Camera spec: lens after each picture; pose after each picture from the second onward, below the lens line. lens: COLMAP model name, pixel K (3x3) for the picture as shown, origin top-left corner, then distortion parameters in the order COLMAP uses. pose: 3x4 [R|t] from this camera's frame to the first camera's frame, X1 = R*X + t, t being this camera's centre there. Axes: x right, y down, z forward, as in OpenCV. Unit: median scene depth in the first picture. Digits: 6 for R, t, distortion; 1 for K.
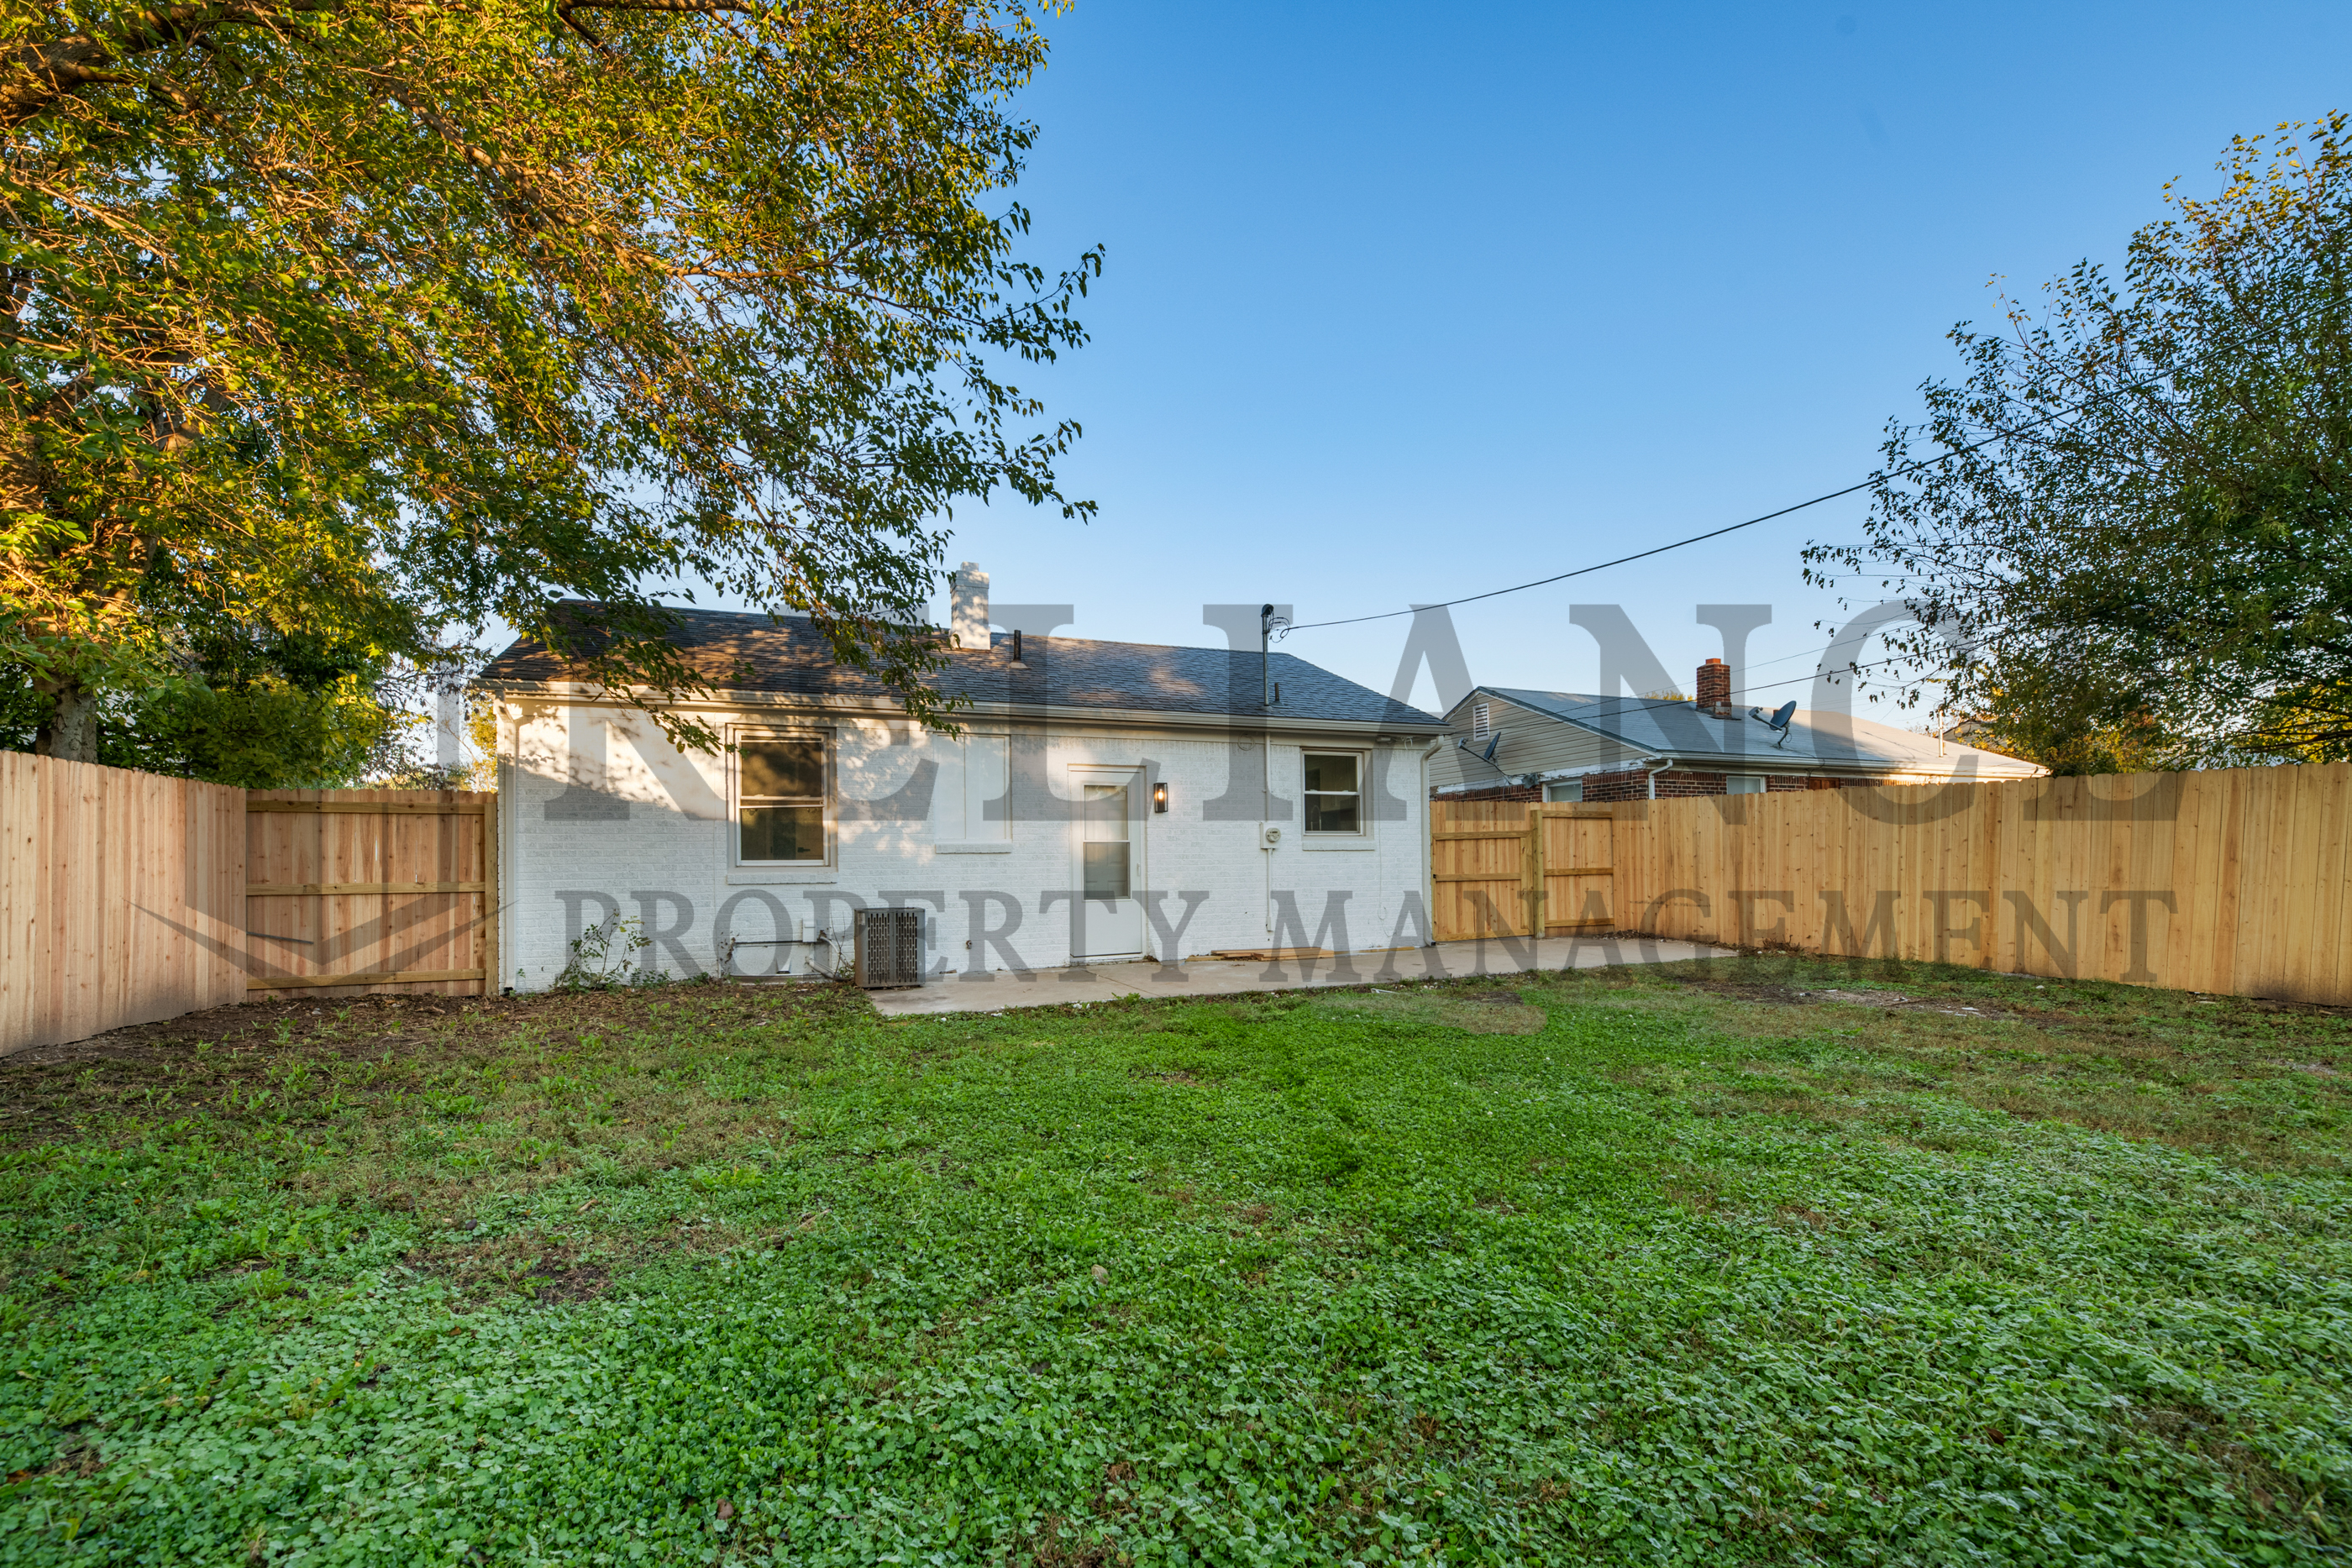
lens RADIAL K [[1019.2, 0, 1190.9], [0, 1019.2, 858.8], [0, 0, 1]] dist [0.000483, 0.000280]
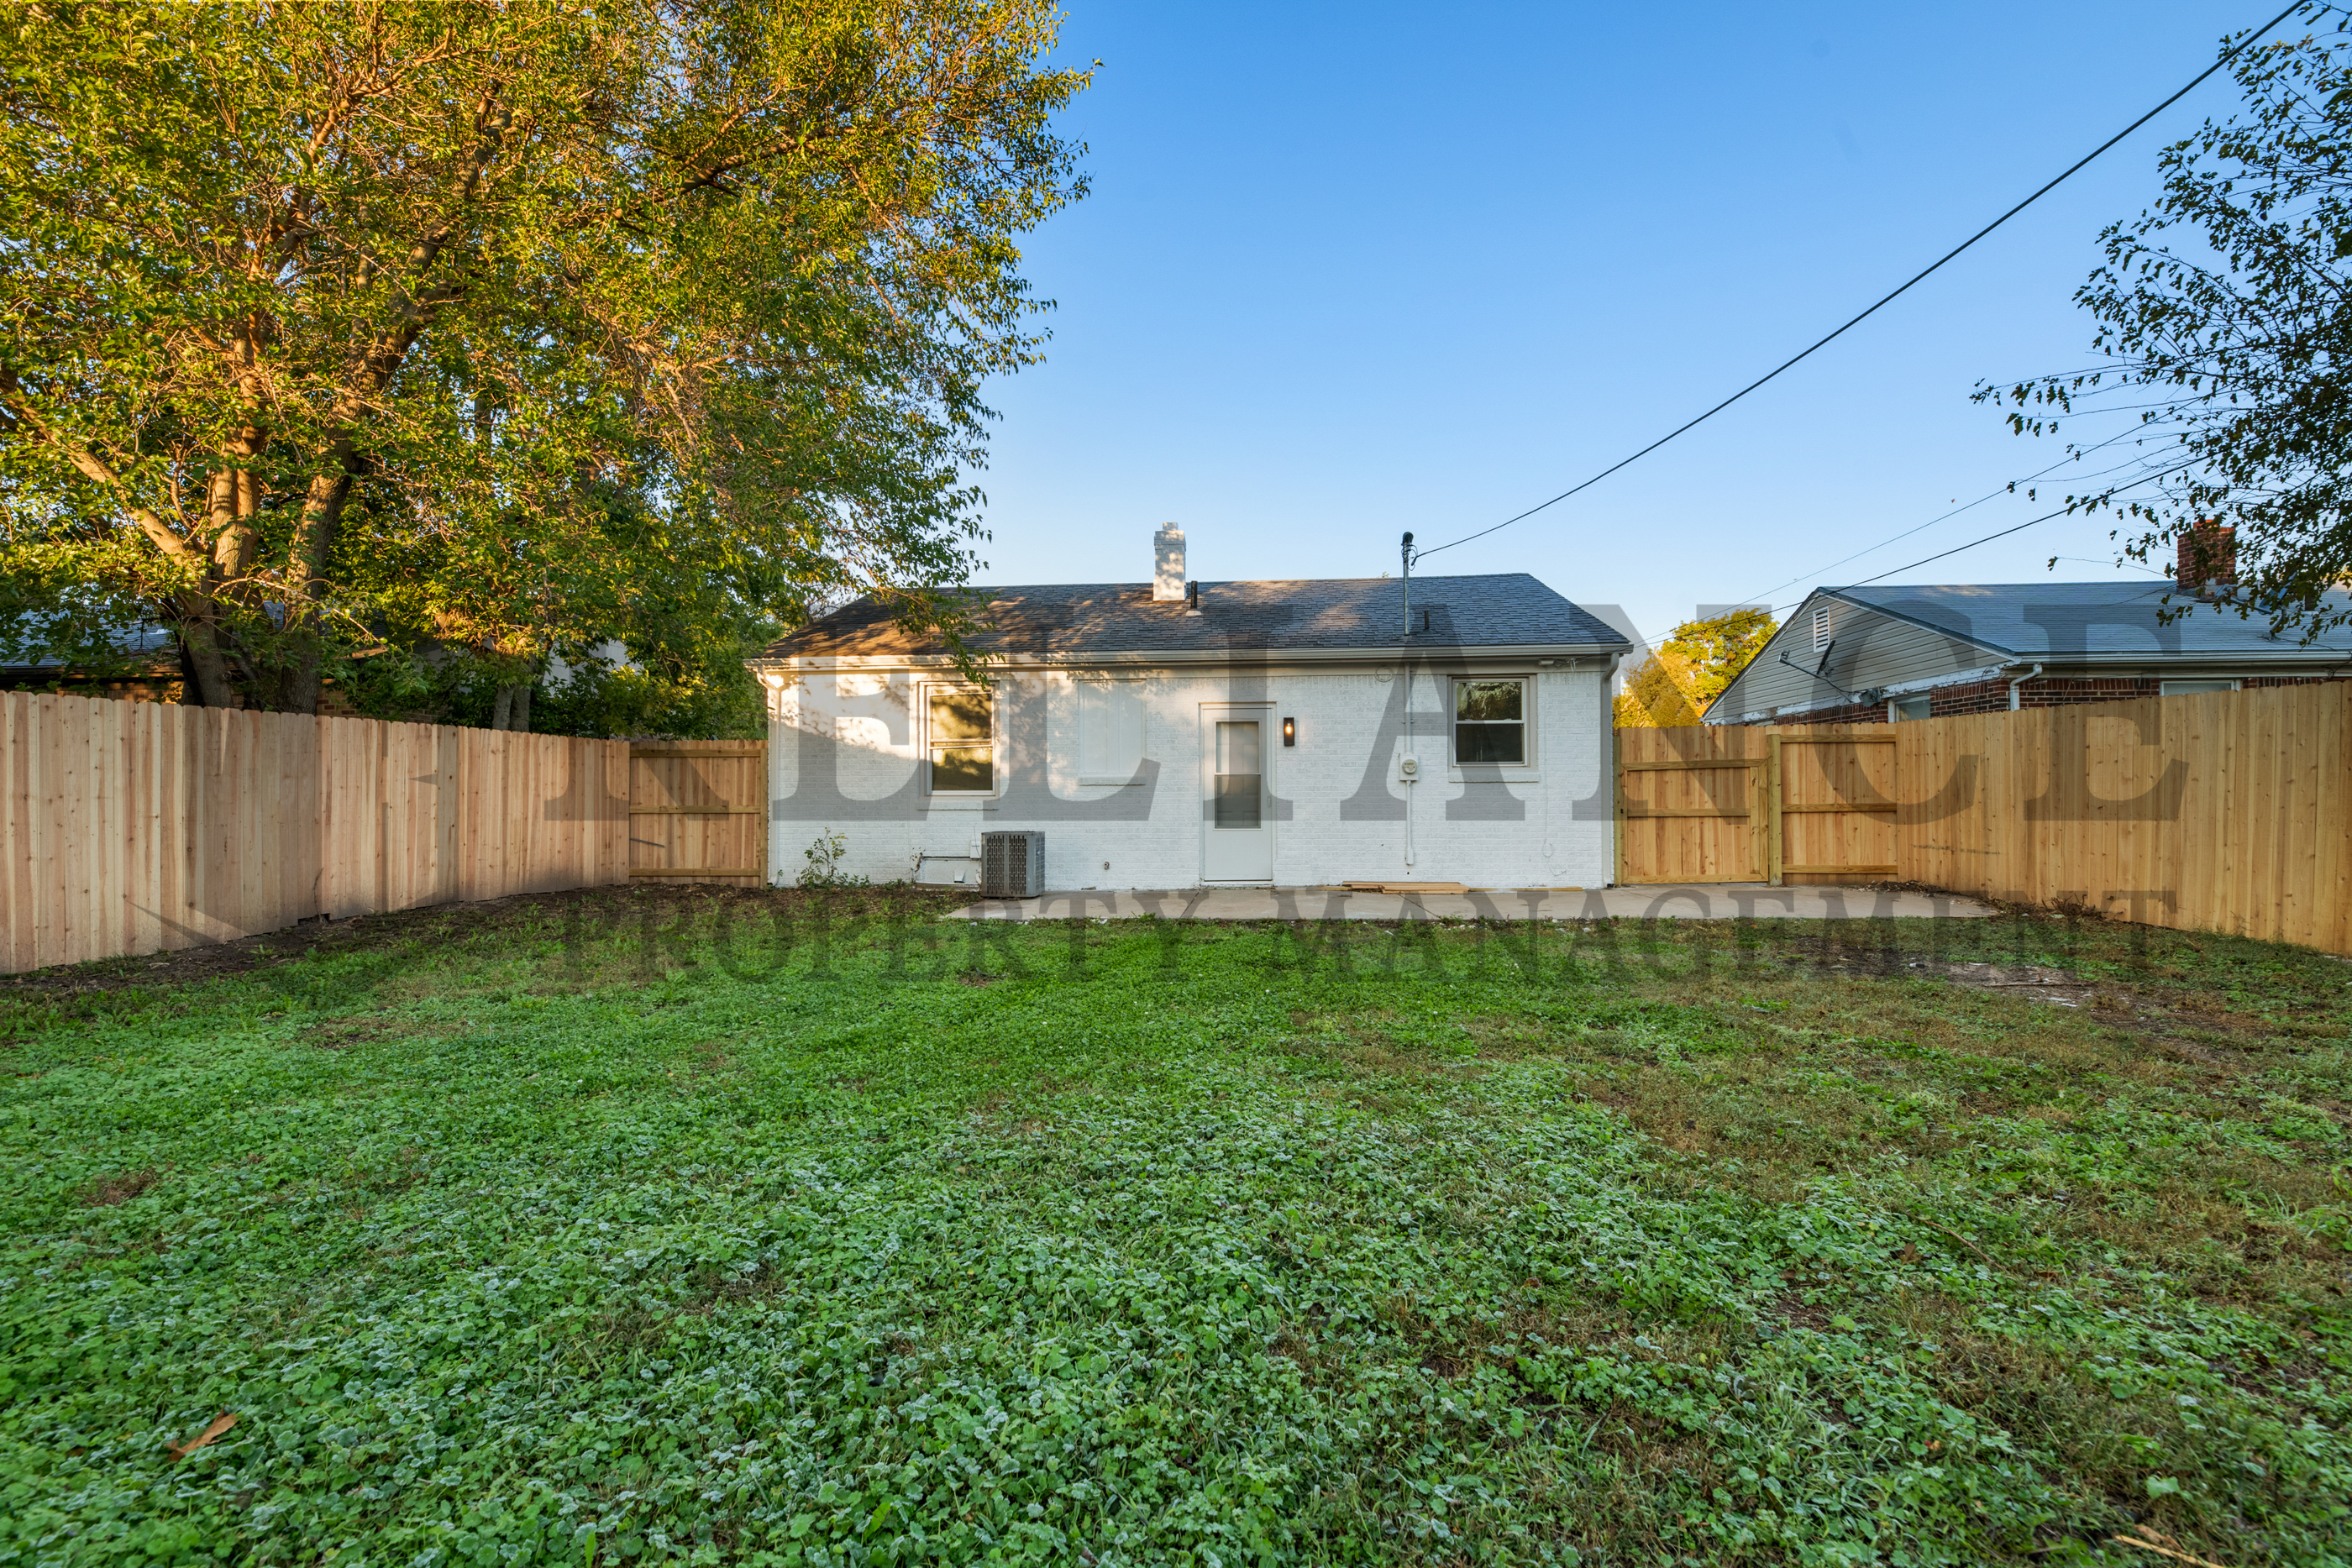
lens RADIAL K [[1019.2, 0, 1180.3], [0, 1019.2, 784.8], [0, 0, 1]] dist [0.000483, 0.000280]
pose [[0.885947, 0.000589, -0.463787, 0.322978], [-0.003244, 0.999983, -0.004926, -0.000810], [0.463776, 0.005869, 0.885933, 0.028268]]
